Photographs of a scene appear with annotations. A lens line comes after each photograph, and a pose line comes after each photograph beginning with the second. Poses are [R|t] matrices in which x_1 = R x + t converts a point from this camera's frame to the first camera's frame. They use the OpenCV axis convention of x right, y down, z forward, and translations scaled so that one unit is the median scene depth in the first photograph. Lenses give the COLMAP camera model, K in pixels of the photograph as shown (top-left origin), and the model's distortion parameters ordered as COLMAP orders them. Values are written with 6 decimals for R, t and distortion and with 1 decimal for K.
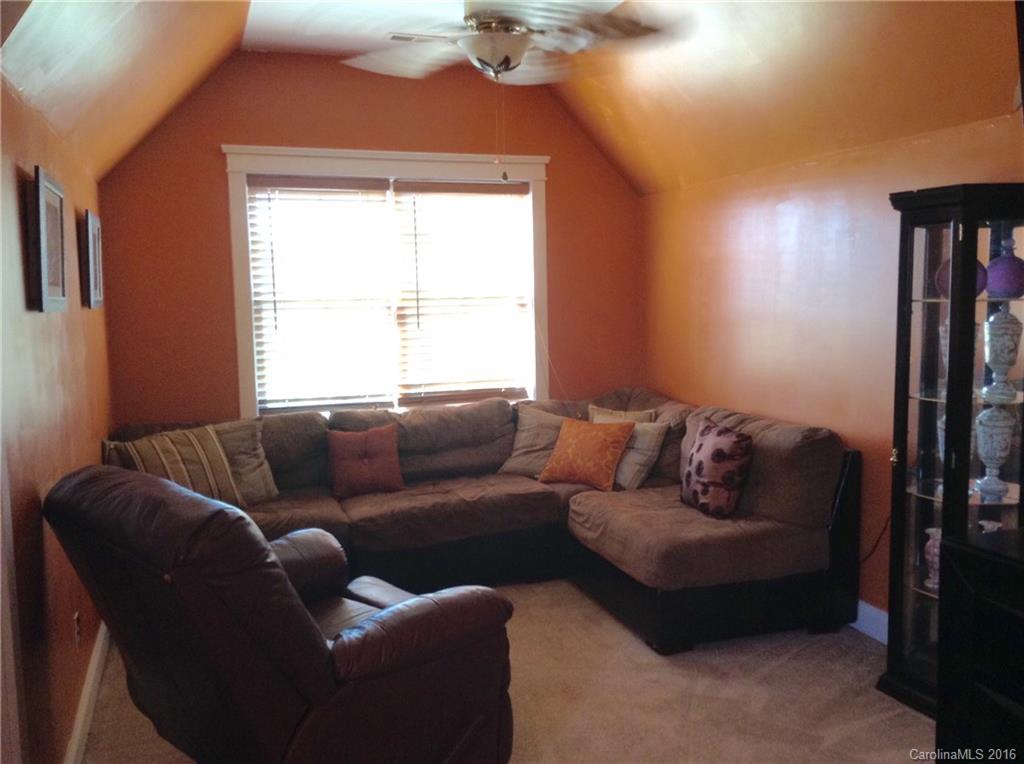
lens RADIAL K [[948.0, 0, 512.0], [0, 948.0, 382.0], [0, 0, 1]] dist [0.162531, -0.325600]
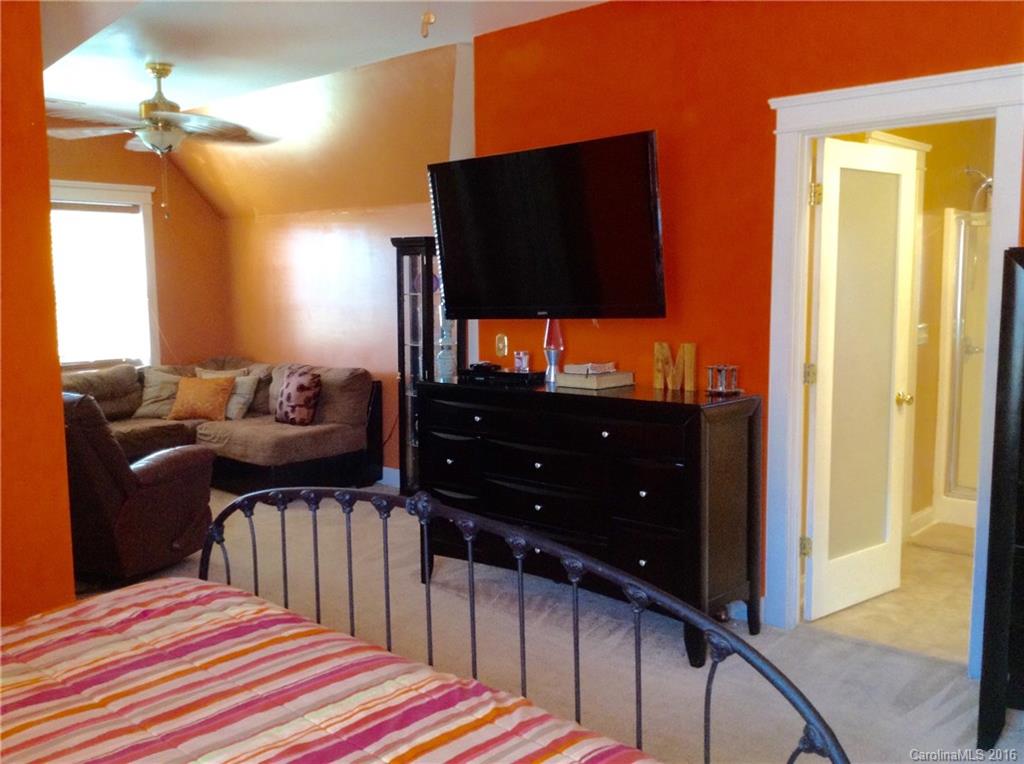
lens RADIAL K [[948.0, 0, 512.0], [0, 948.0, 382.0], [0, 0, 1]] dist [0.162531, -0.325600]
pose [[0.876465, -0.041433, 0.479679, -0.245156], [0.039324, 0.999122, 0.014448, 0.055382], [-0.479857, 0.006200, 0.877325, -0.596528]]
